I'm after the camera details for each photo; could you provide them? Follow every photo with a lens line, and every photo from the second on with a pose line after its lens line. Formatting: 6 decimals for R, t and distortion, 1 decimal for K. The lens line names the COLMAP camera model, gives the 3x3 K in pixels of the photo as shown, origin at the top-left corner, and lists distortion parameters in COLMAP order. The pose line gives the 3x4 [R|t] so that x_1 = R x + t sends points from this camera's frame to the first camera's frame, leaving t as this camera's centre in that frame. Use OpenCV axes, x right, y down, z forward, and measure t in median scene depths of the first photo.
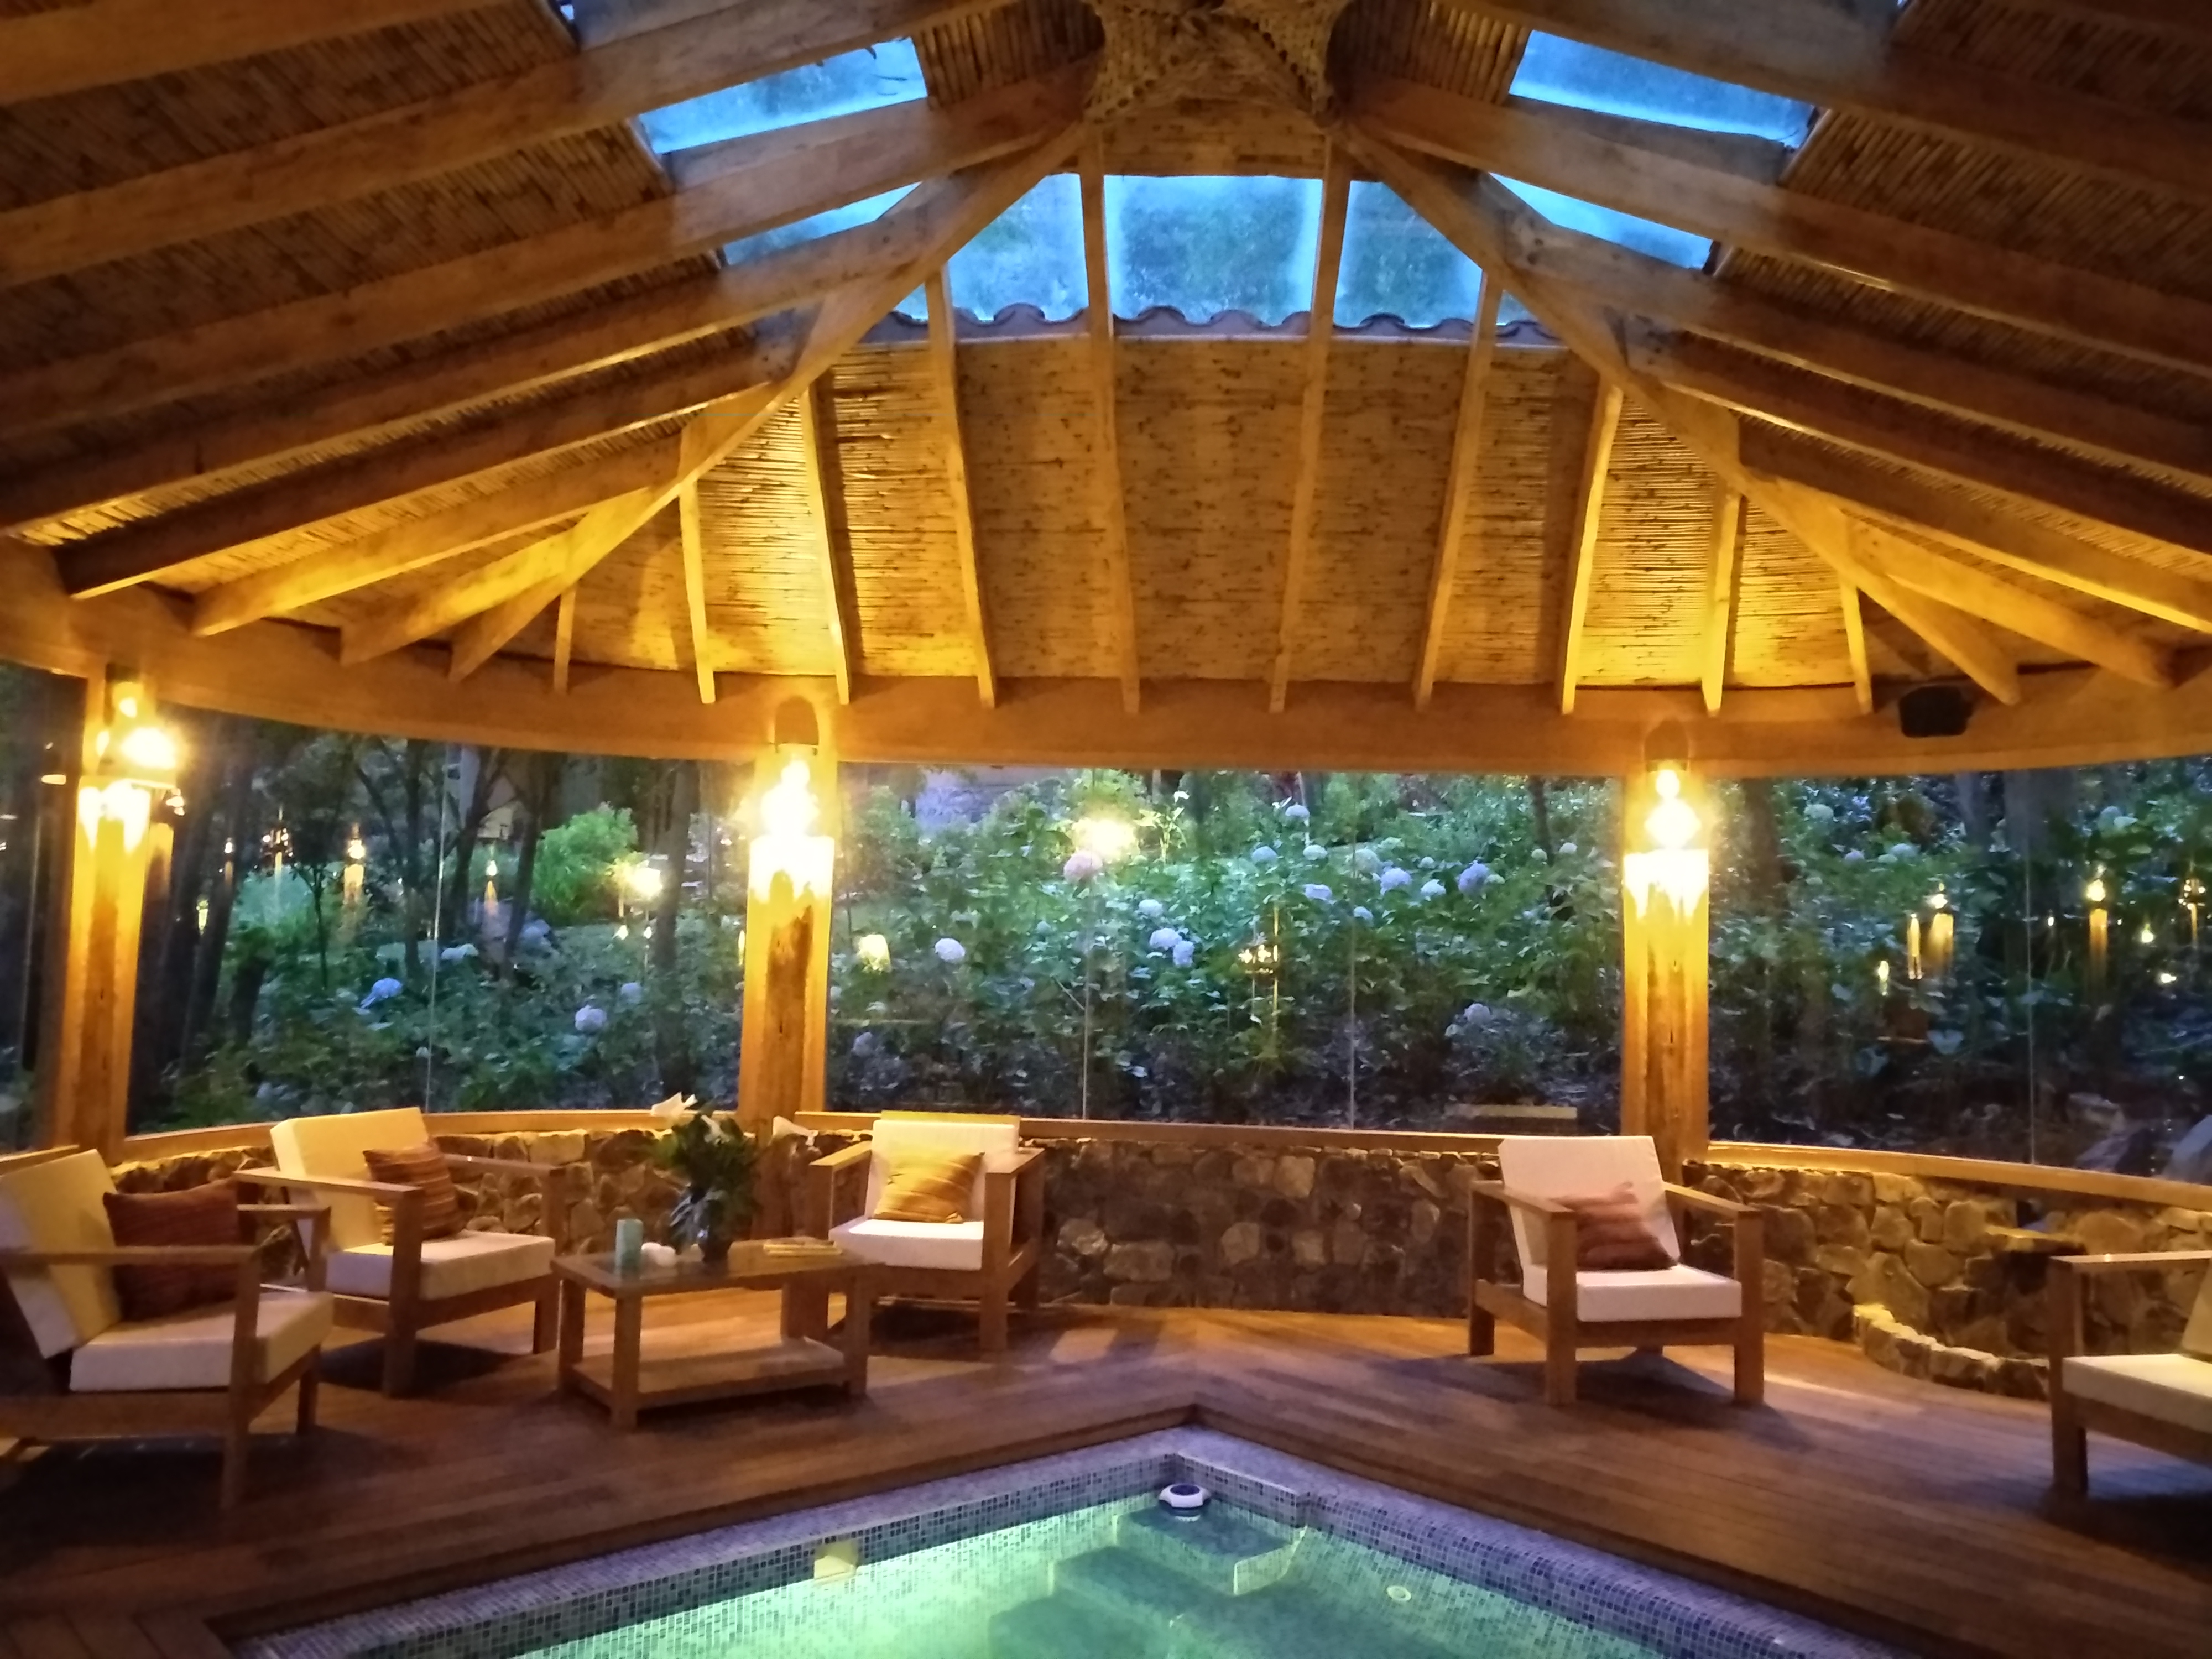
lens RADIAL K [[1706.8, 0, 1113.8], [0, 1706.8, 833.5], [0, 0, 1]] dist [-0.010100, 0.039651]
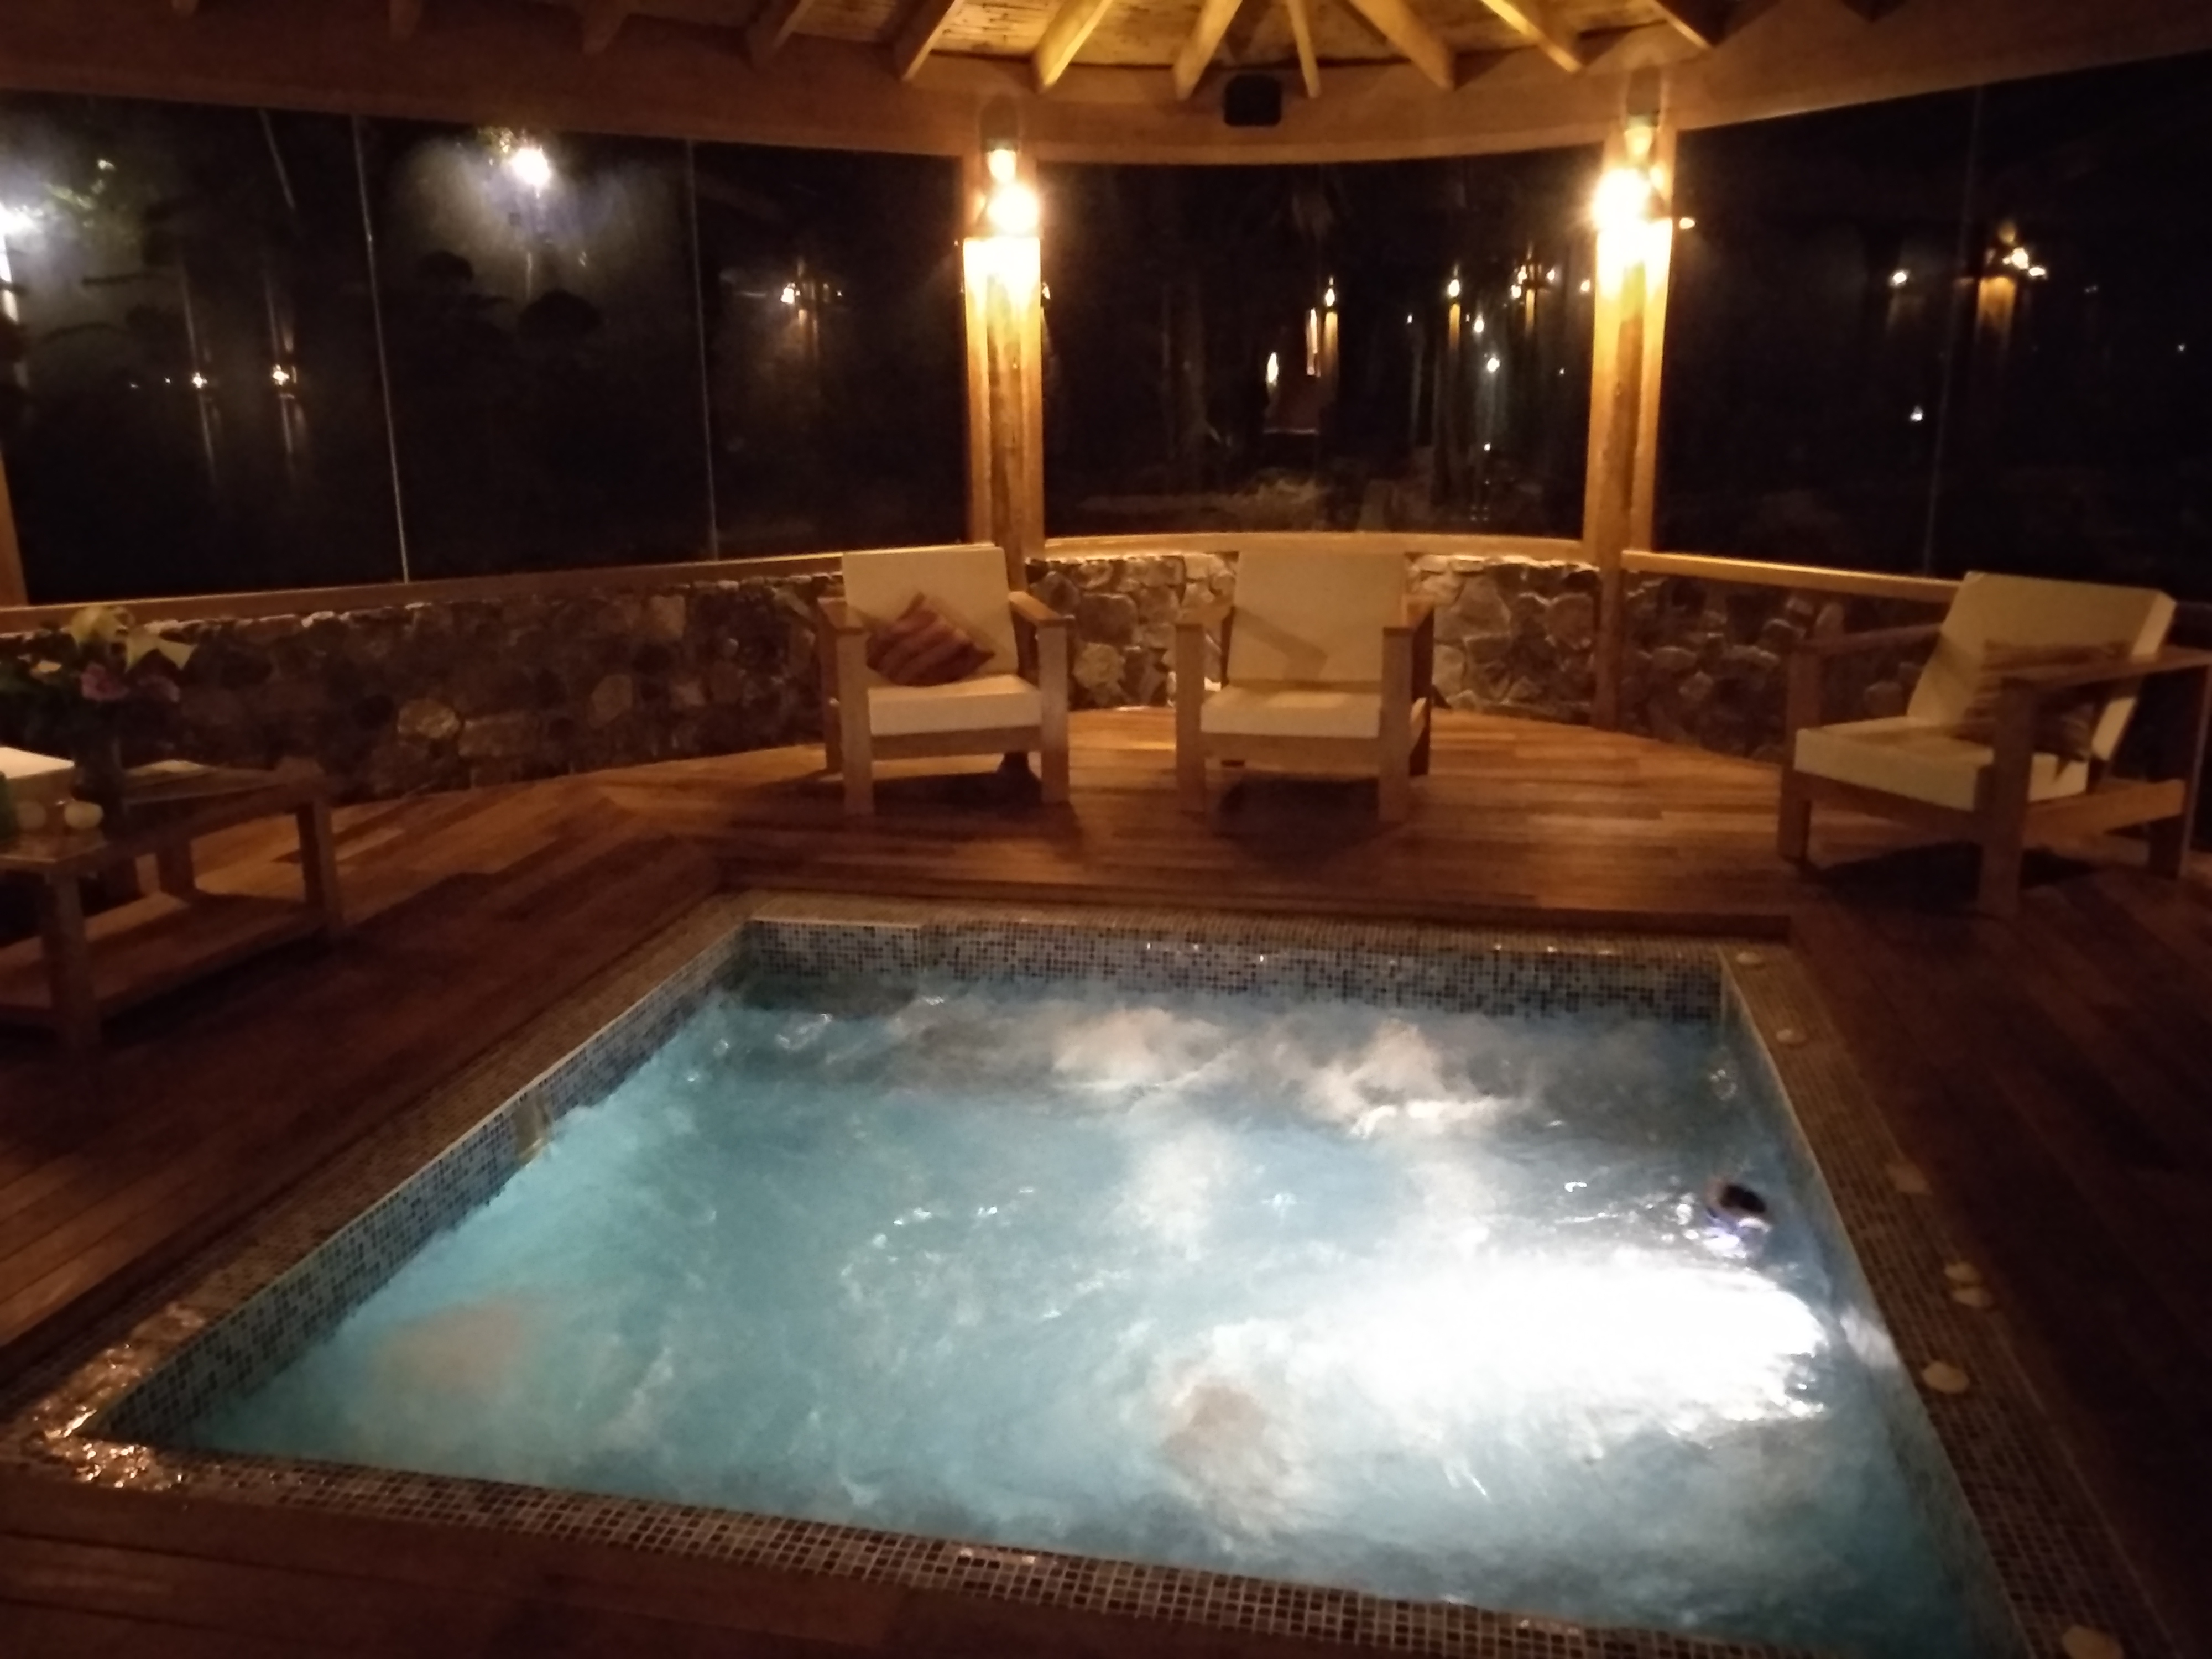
lens RADIAL K [[1706.8, 0, 1103.9], [0, 1706.8, 823.0], [0, 0, 1]] dist [-0.010100, 0.039651]
pose [[0.796433, -0.183586, 0.576186, -0.275724], [-0.011465, 0.948049, 0.317918, 0.015900], [-0.604618, -0.259807, 0.752953, 0.170033]]
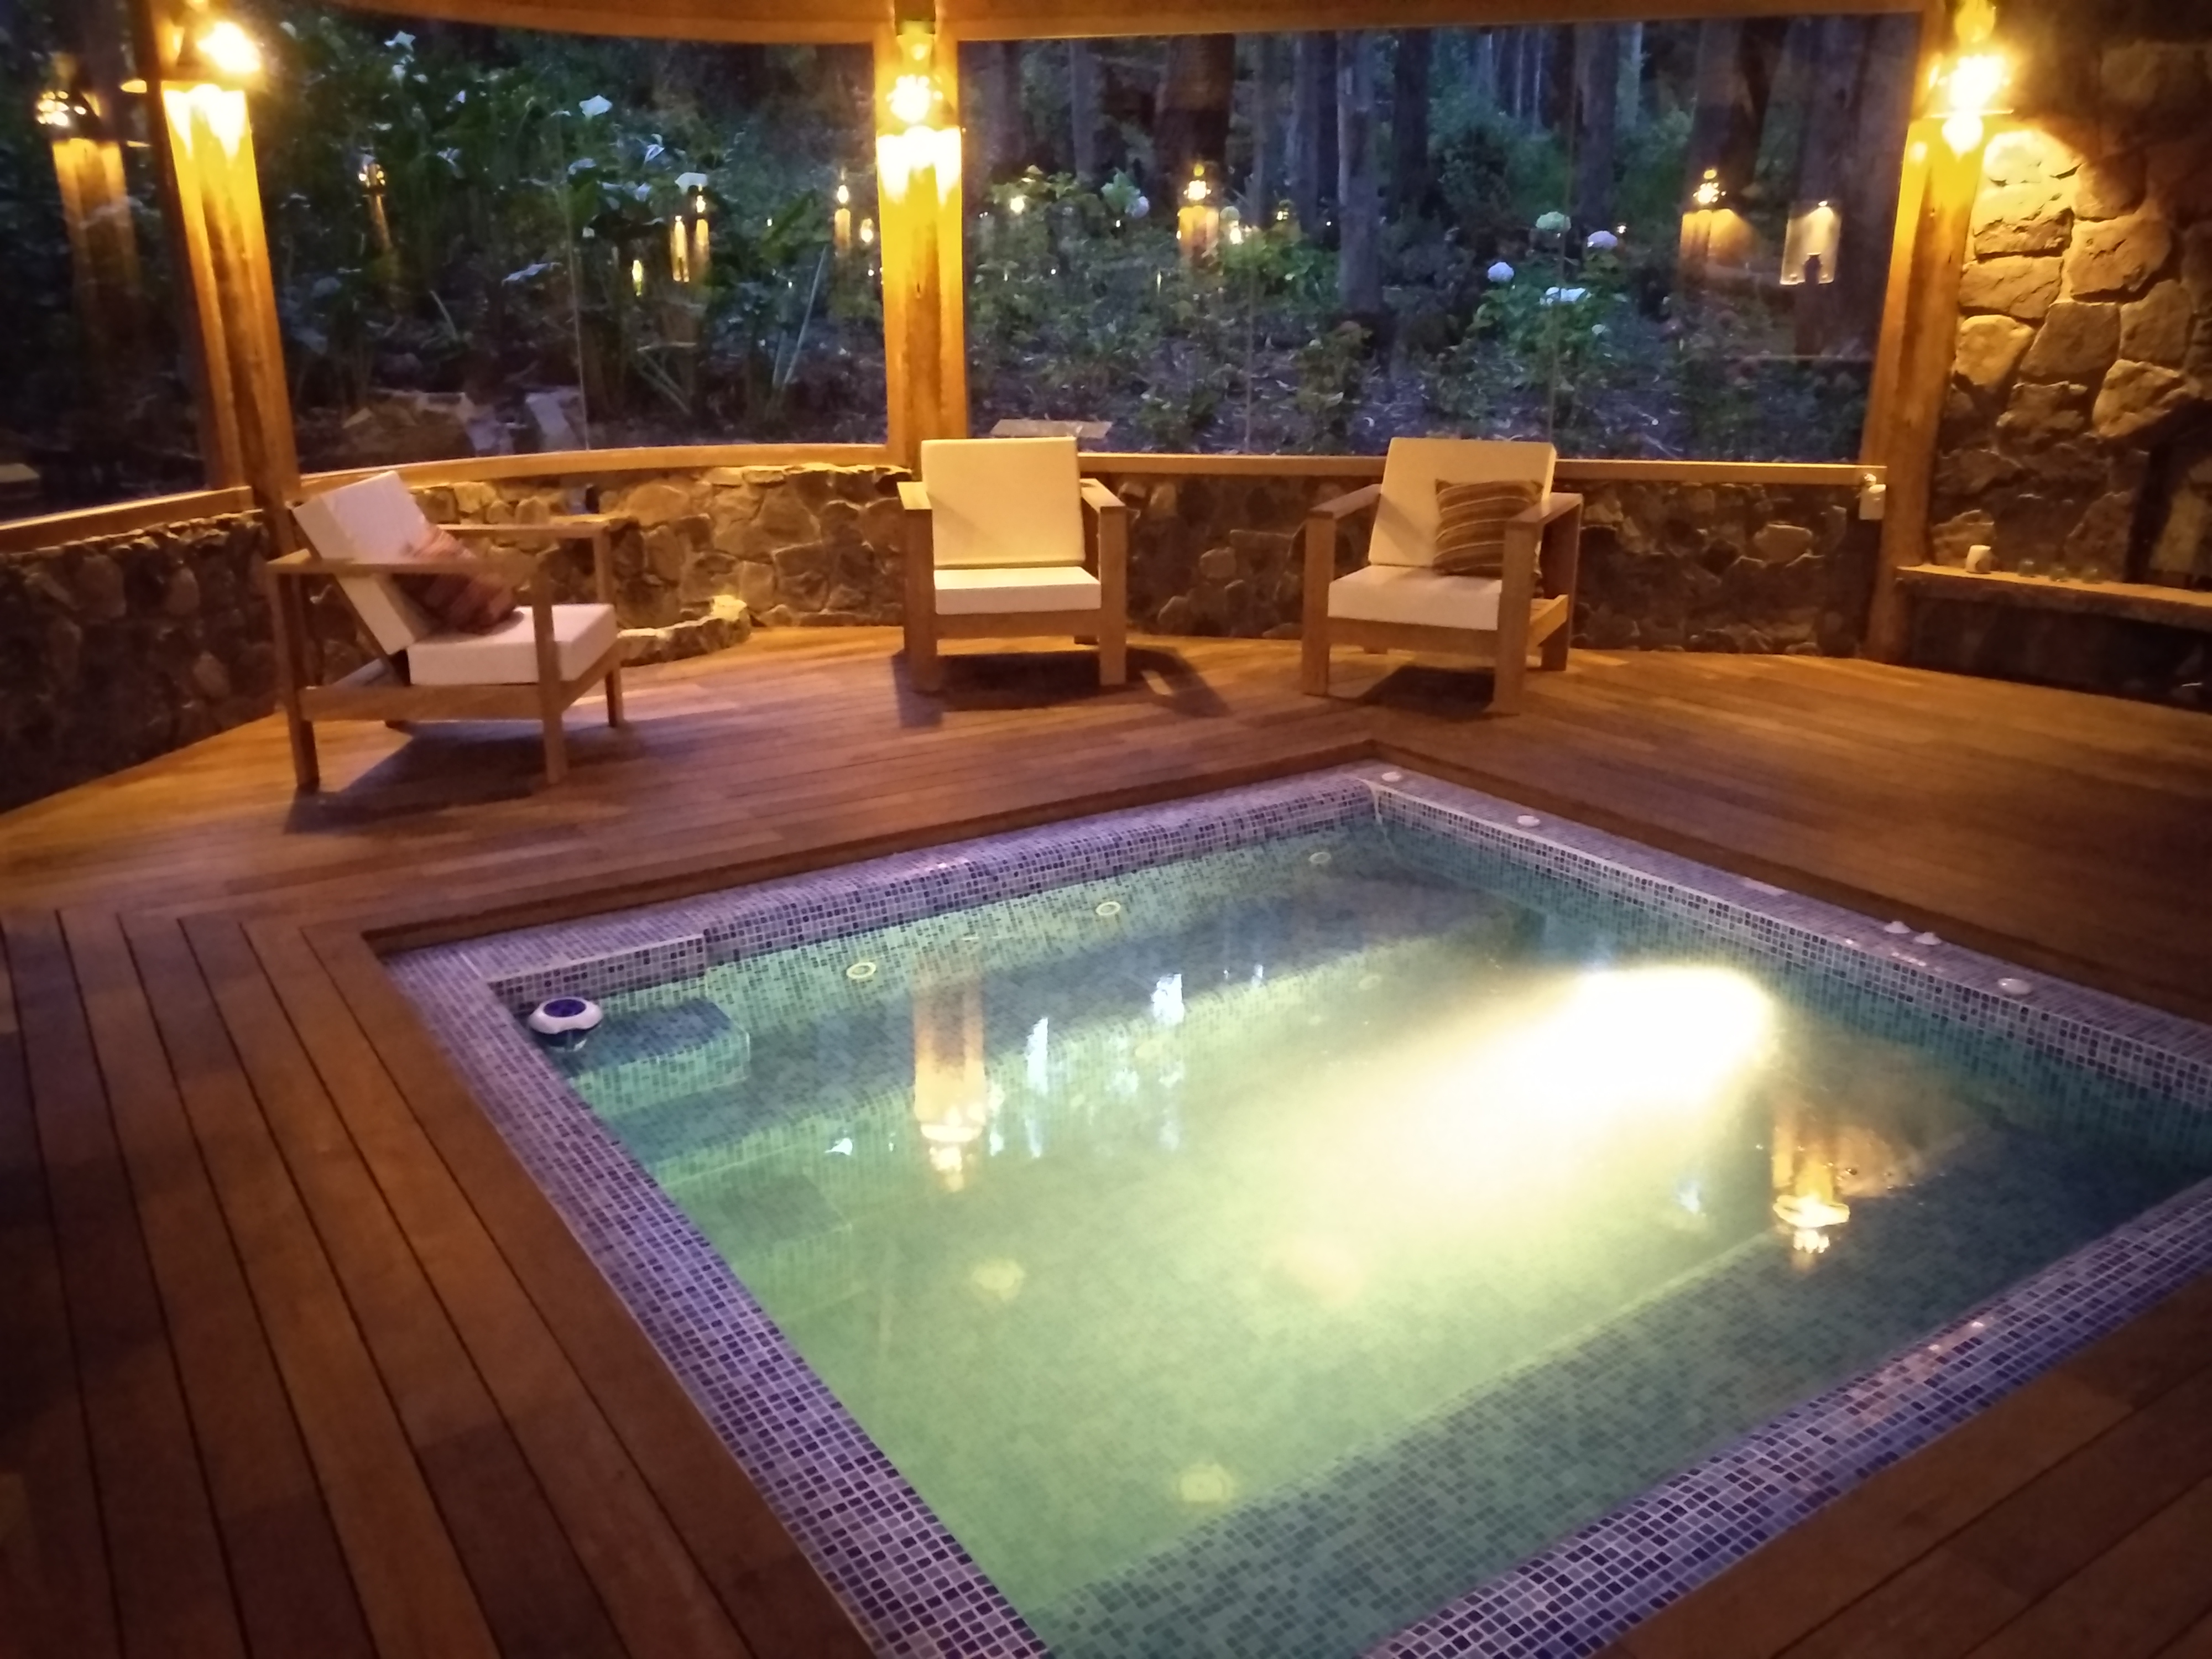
lens RADIAL K [[1706.8, 0, 1121.5], [0, 1706.8, 828.7], [0, 0, 1]] dist [-0.010100, 0.039651]
pose [[0.123335, -0.324913, 0.937667, -0.472490], [-0.069324, 0.939752, 0.334754, 0.040648], [-0.989941, -0.106290, 0.093380, 0.563895]]
